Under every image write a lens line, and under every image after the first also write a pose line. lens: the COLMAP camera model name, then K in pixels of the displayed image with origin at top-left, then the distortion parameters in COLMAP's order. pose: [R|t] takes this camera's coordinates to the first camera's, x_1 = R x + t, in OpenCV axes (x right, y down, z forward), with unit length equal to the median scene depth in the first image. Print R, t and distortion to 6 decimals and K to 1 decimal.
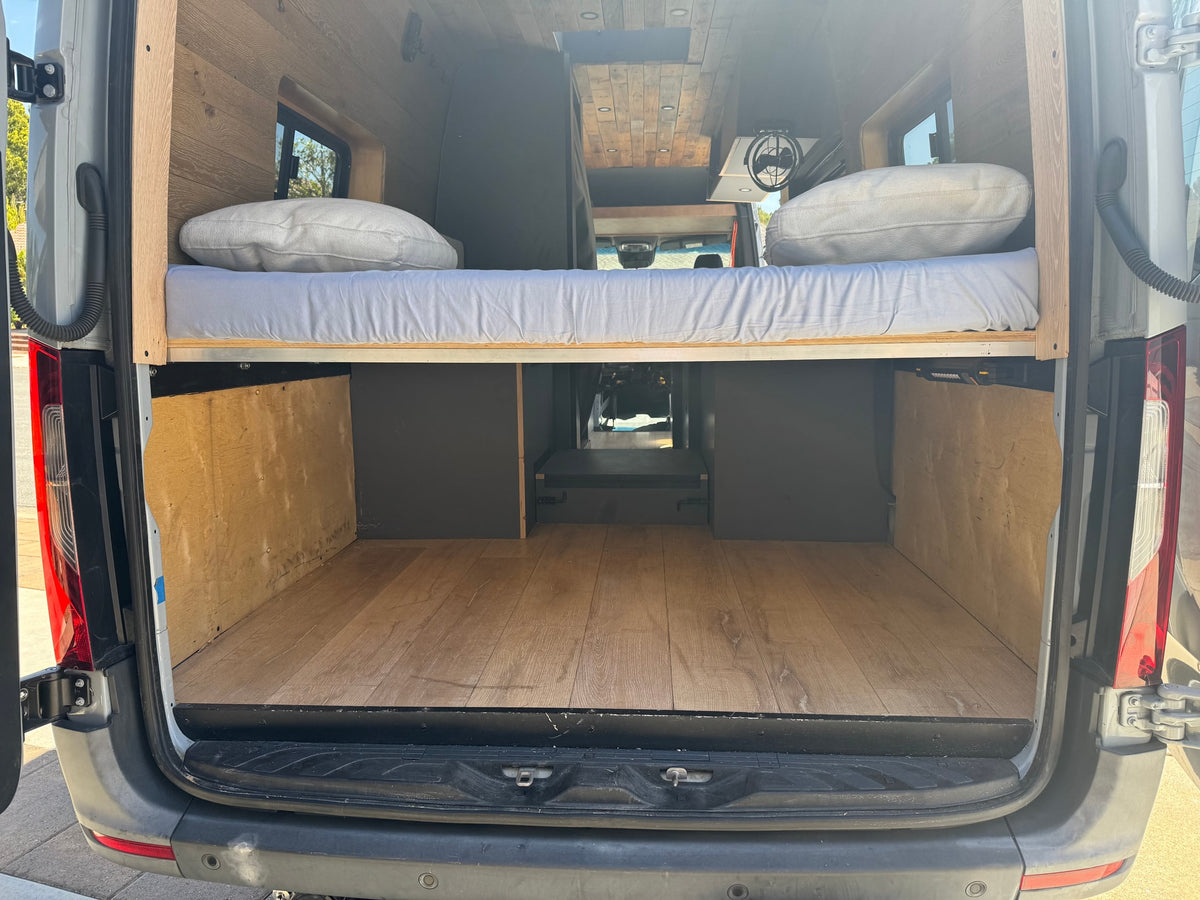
lens RADIAL K [[838.9, 0, 597.4], [0, 838.9, 452.1], [0, 0, 1]] dist [0.007749, 0.002637]
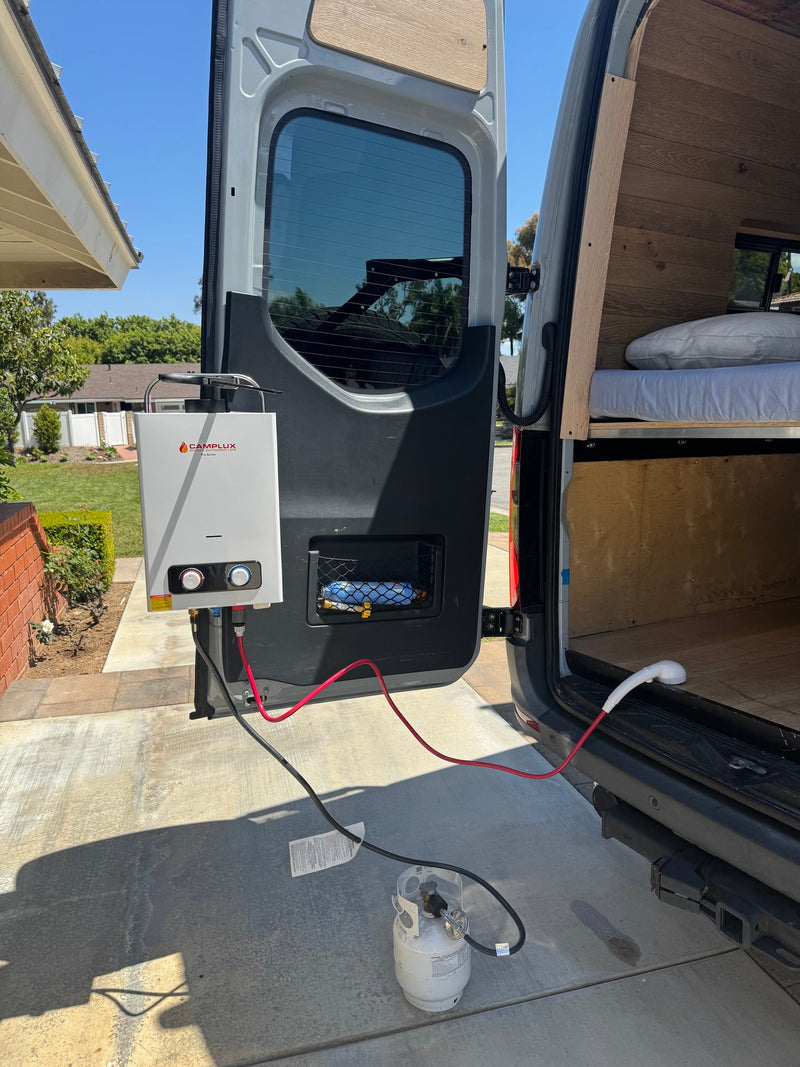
lens RADIAL K [[745.9, 0, 400.0], [0, 745.9, 533.5], [0, 0, 1]] dist [0.007749, 0.002637]
pose [[0.508378, 0.095615, -0.855810, 0.480236], [-0.095449, 0.993950, 0.054349, 0.027797], [0.855828, 0.054057, 0.514428, -0.024346]]
